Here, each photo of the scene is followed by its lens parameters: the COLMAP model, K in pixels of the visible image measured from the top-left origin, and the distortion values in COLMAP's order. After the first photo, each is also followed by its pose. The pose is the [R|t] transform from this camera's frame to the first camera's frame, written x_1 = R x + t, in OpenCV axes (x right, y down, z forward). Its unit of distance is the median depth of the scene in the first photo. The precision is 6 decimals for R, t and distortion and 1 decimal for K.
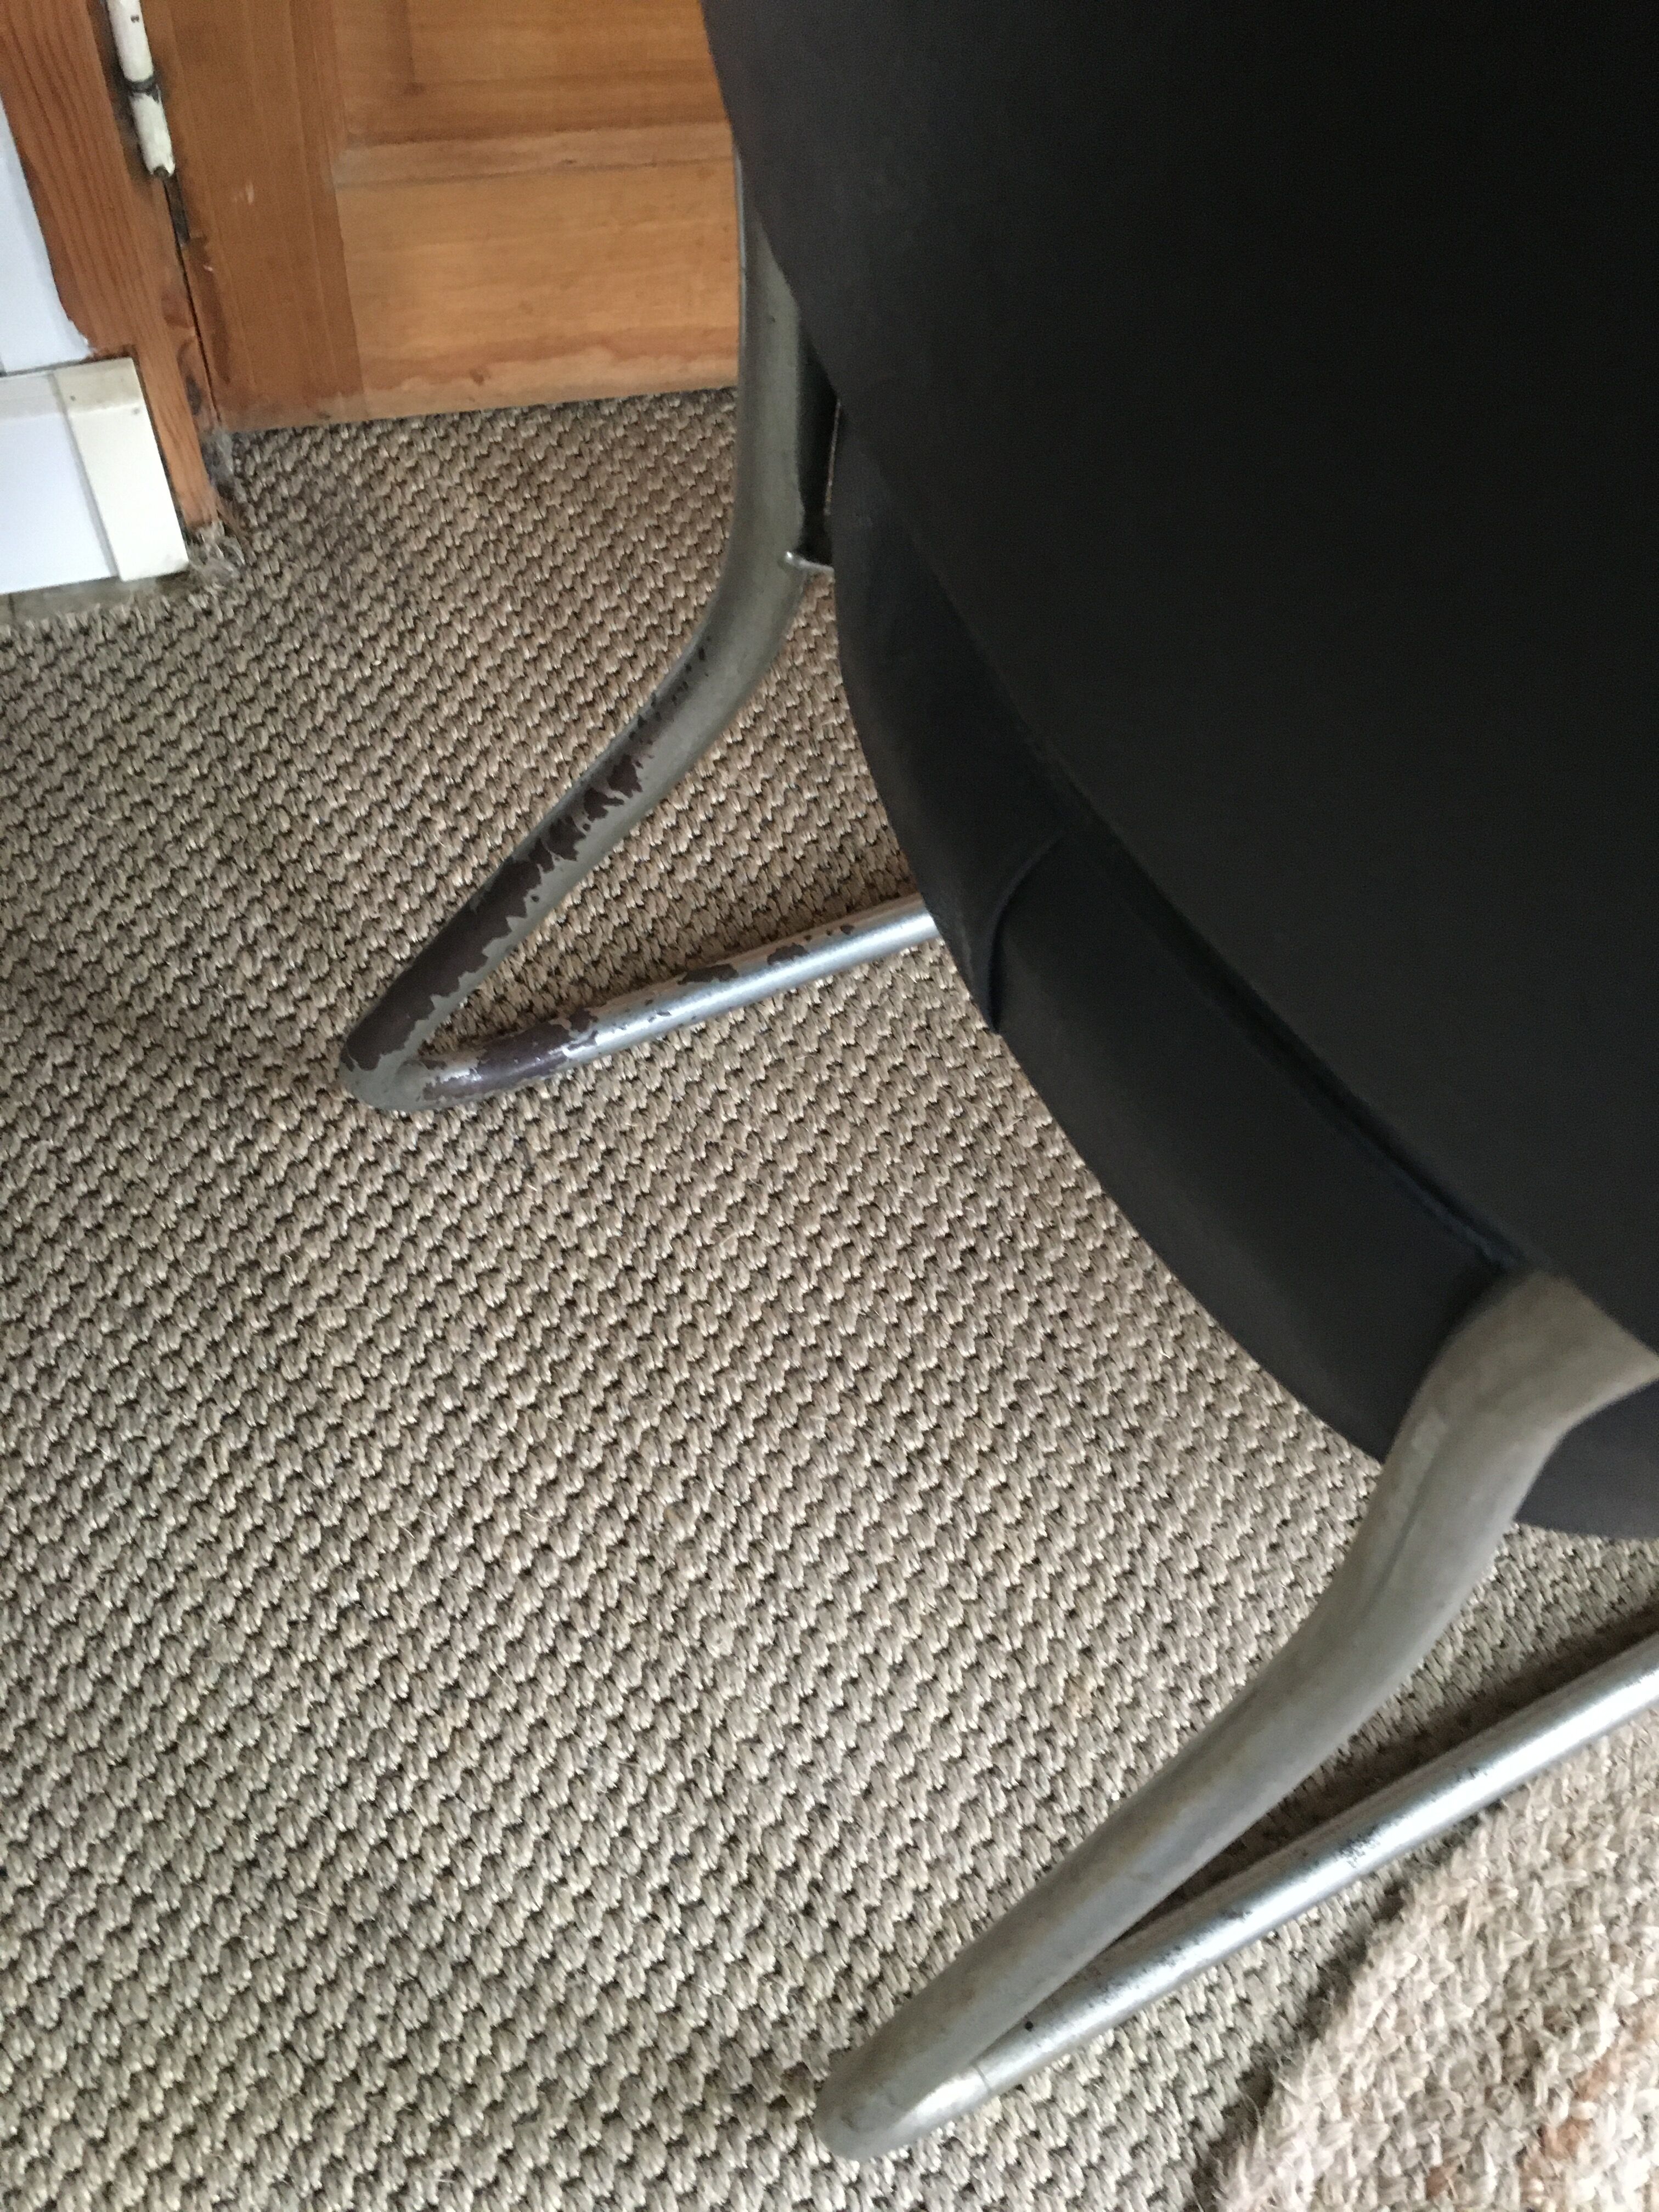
lens RADIAL K [[1875.9, 0, 836.2], [0, 1875.9, 1098.0], [0, 0, 1]] dist [0.075224, -0.100189]
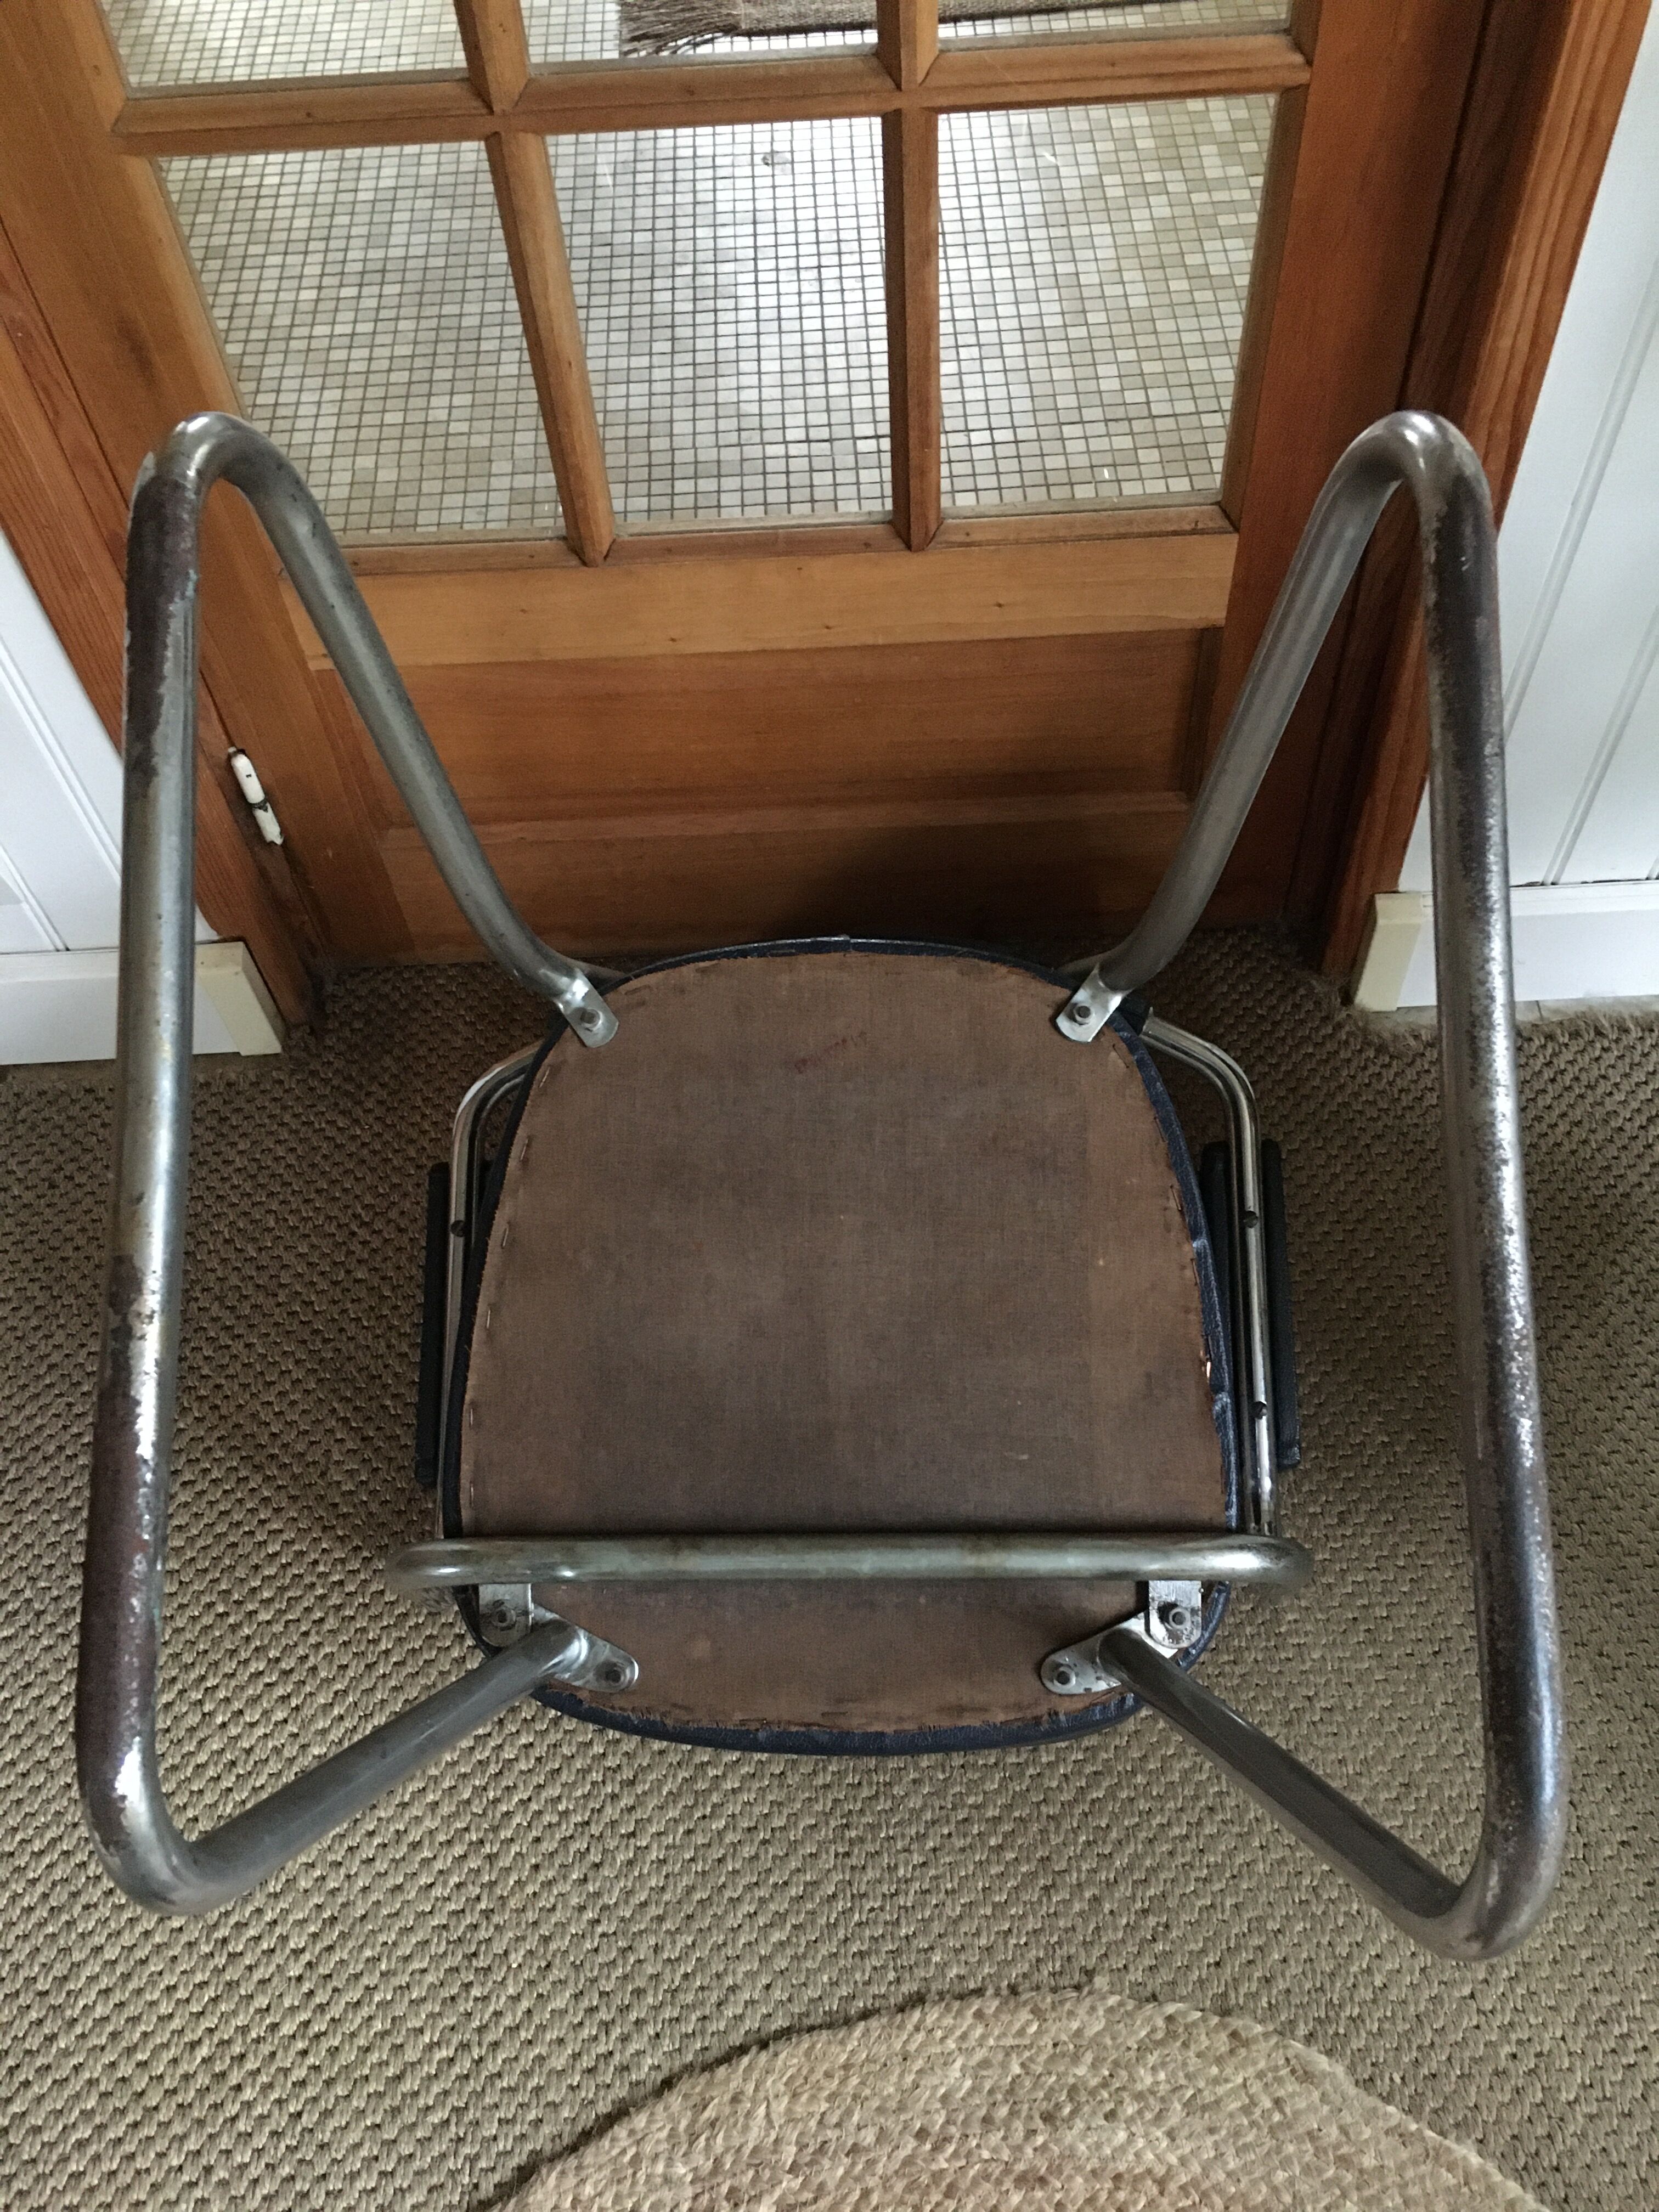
lens RADIAL K [[1875.9, 0, 838.9], [0, 1875.9, 1102.1], [0, 0, 1]] dist [0.075224, -0.100189]
pose [[0.945864, 0.142228, -0.291741, 0.714606], [-0.184296, 0.975262, -0.122058, -0.161528], [0.267164, 0.169217, 0.948677, -0.471957]]
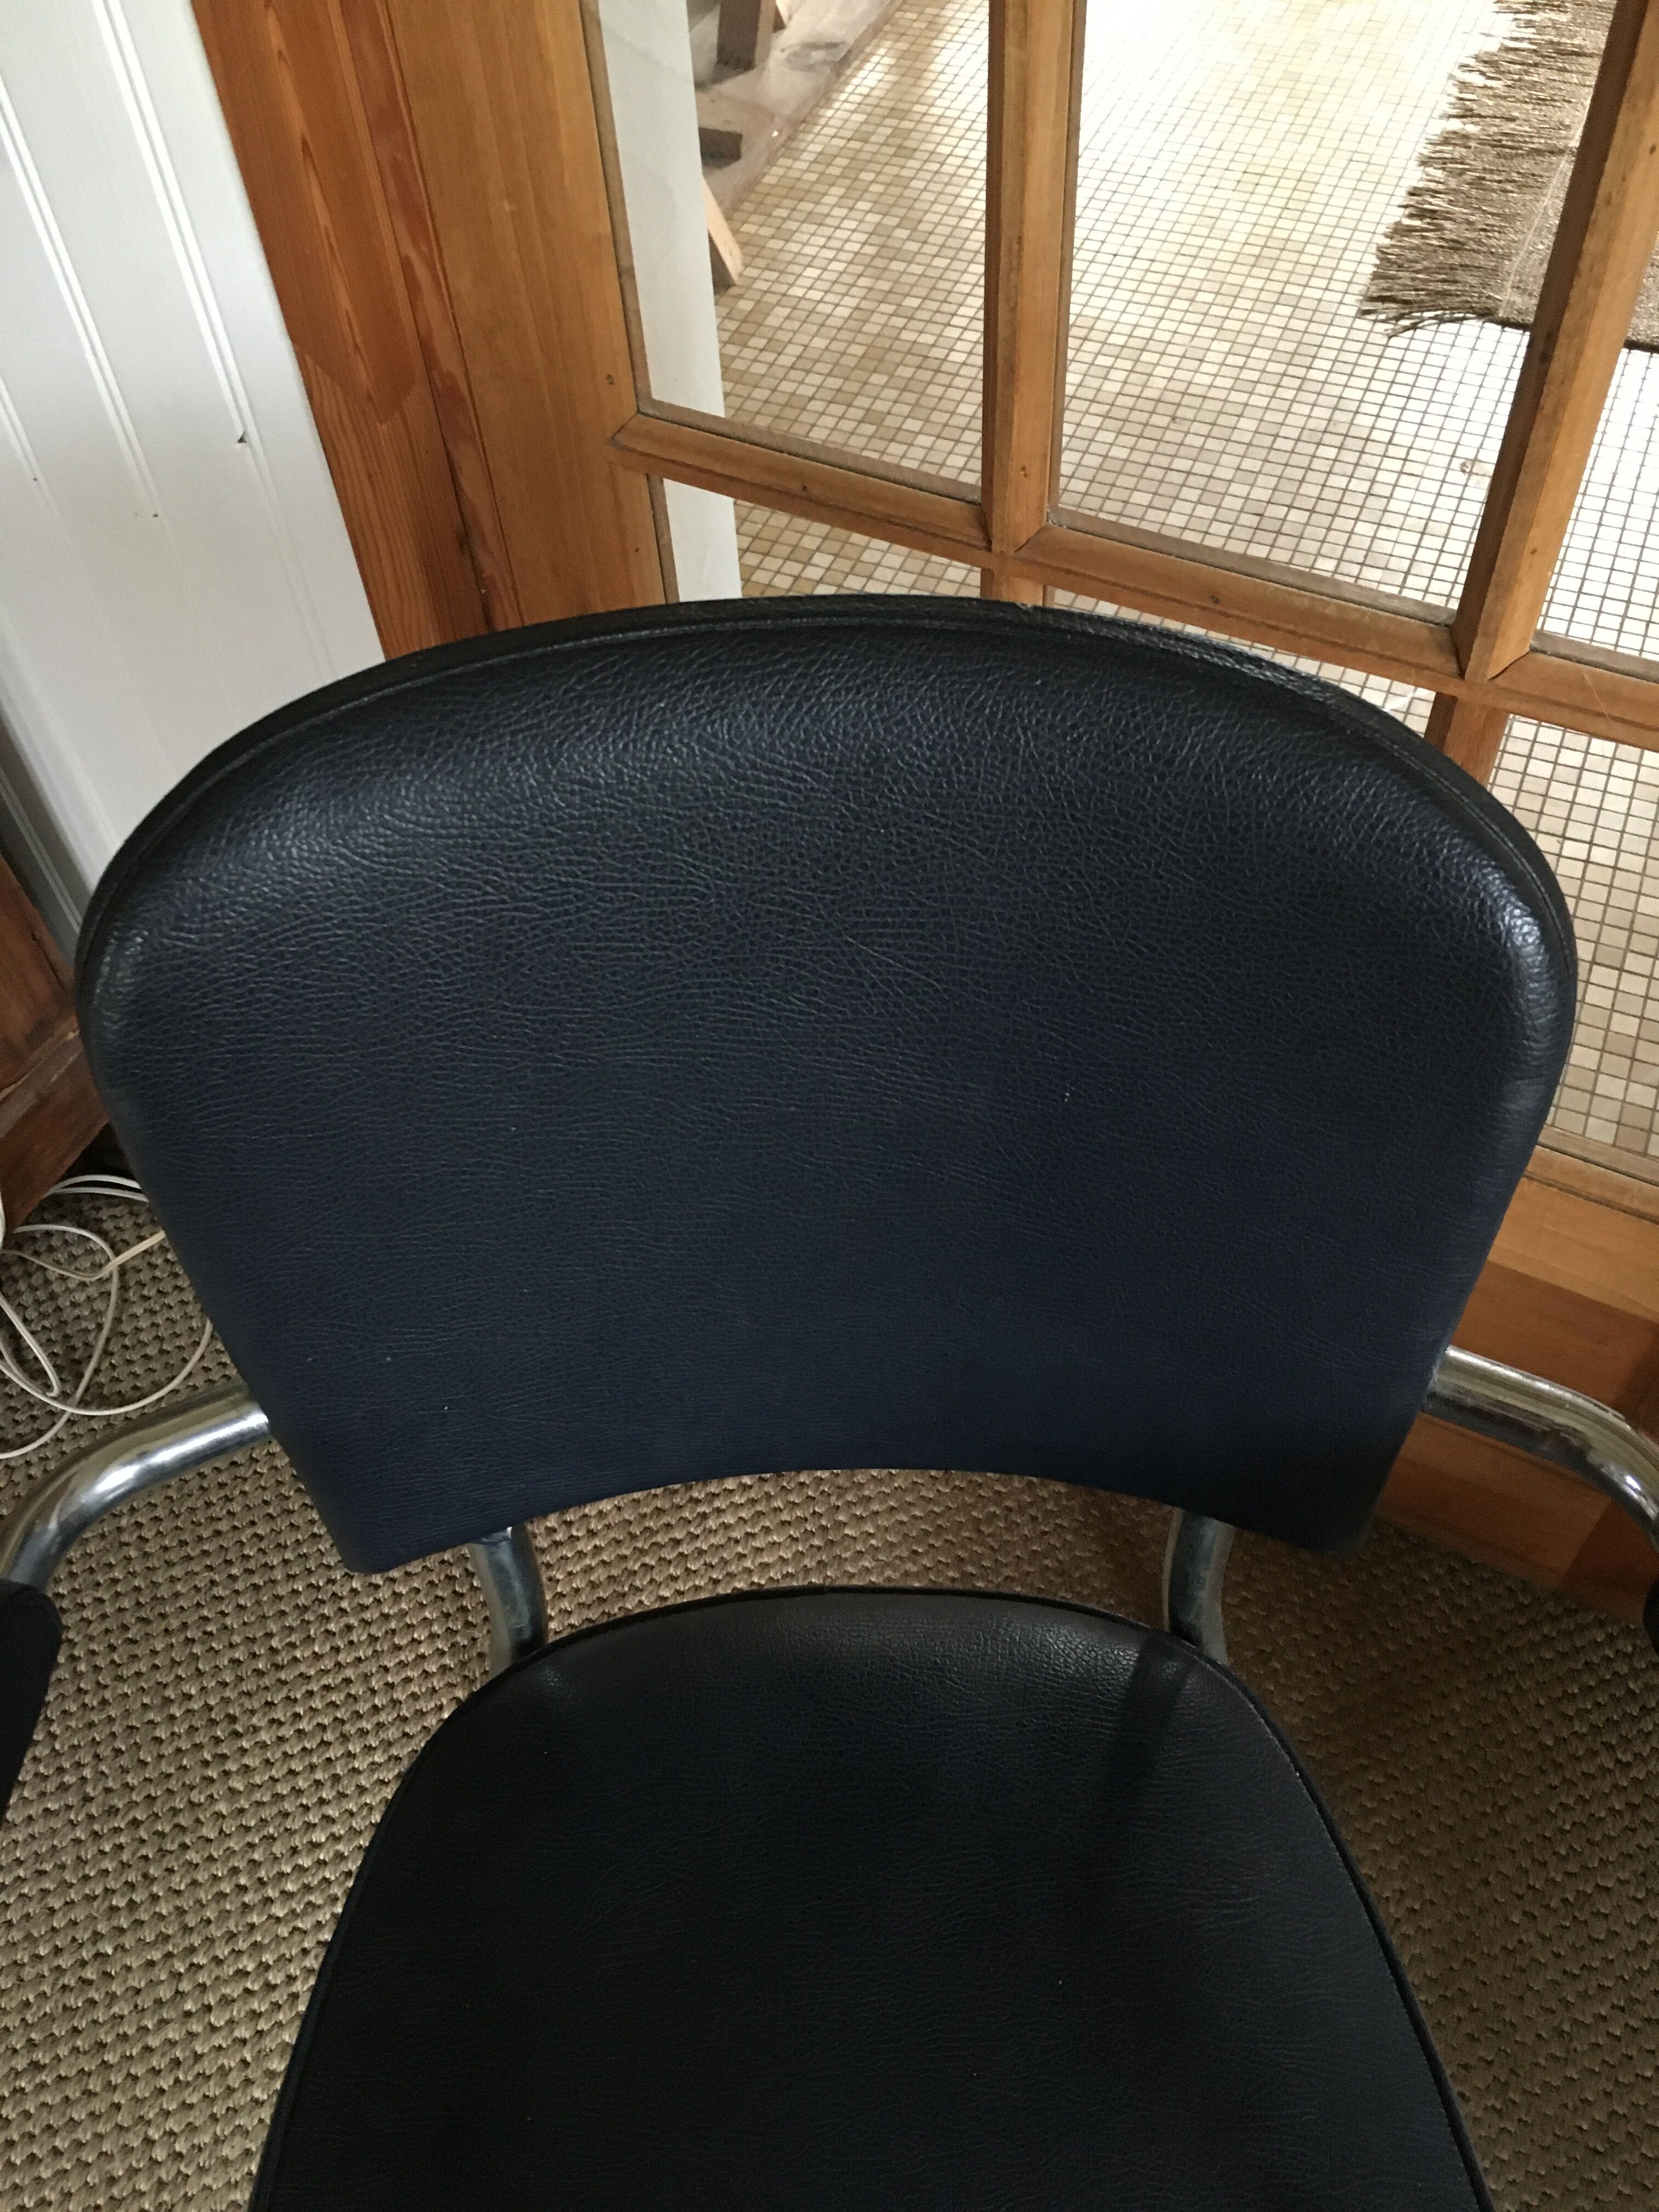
lens RADIAL K [[1875.9, 0, 843.2], [0, 1875.9, 1103.6], [0, 0, 1]] dist [0.075224, -0.100189]
pose [[0.736858, 0.433941, -0.518397, 0.670118], [-0.539900, 0.839222, -0.064925, -0.522671], [0.406876, 0.327723, 0.852672, -0.297151]]
